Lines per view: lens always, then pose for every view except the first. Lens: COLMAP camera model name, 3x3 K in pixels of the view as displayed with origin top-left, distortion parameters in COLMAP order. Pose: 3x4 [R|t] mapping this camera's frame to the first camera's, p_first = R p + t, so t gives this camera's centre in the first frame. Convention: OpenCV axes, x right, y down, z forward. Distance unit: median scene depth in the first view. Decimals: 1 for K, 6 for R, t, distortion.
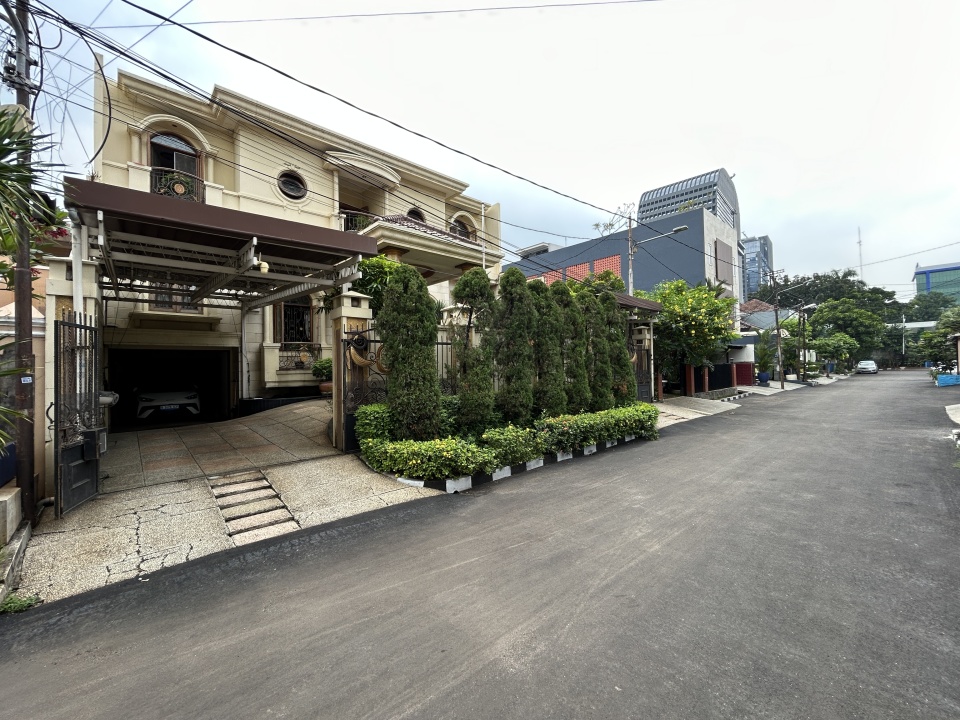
lens RADIAL K [[392.1, 0, 480.0], [0, 392.1, 360.0], [0, 0, 1]] dist [-0.003166, 0.000215]
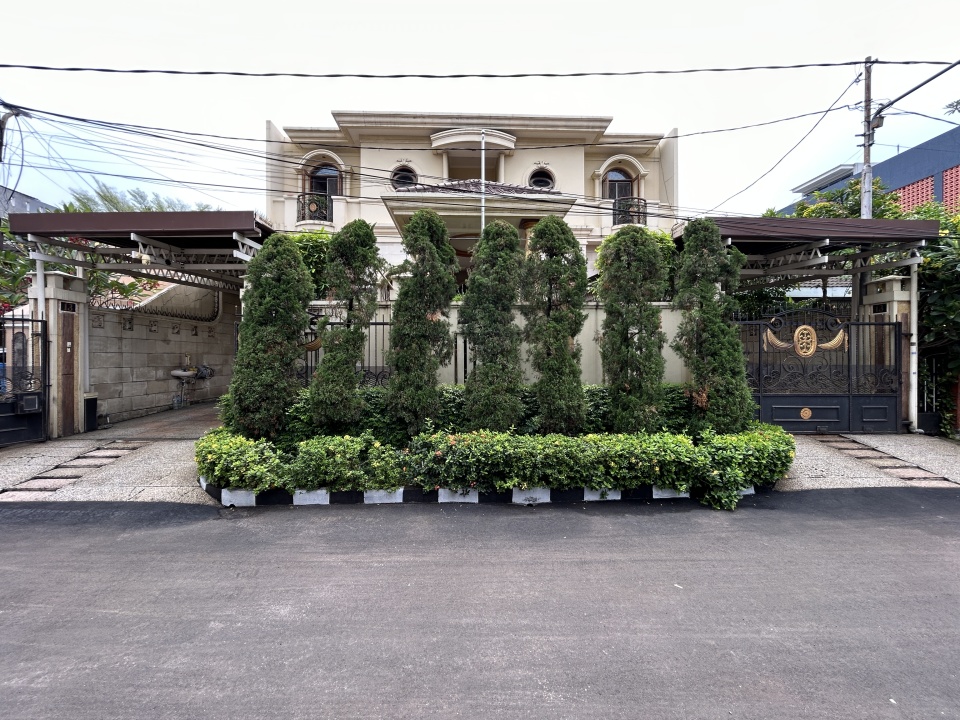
lens RADIAL K [[392.1, 0, 480.0], [0, 392.1, 360.0], [0, 0, 1]] dist [-0.003166, 0.000215]
pose [[0.764997, 0.021028, -0.643690, 0.469788], [-0.001210, 0.999512, 0.031213, 0.006428], [0.644033, -0.023099, 0.764649, 0.403492]]
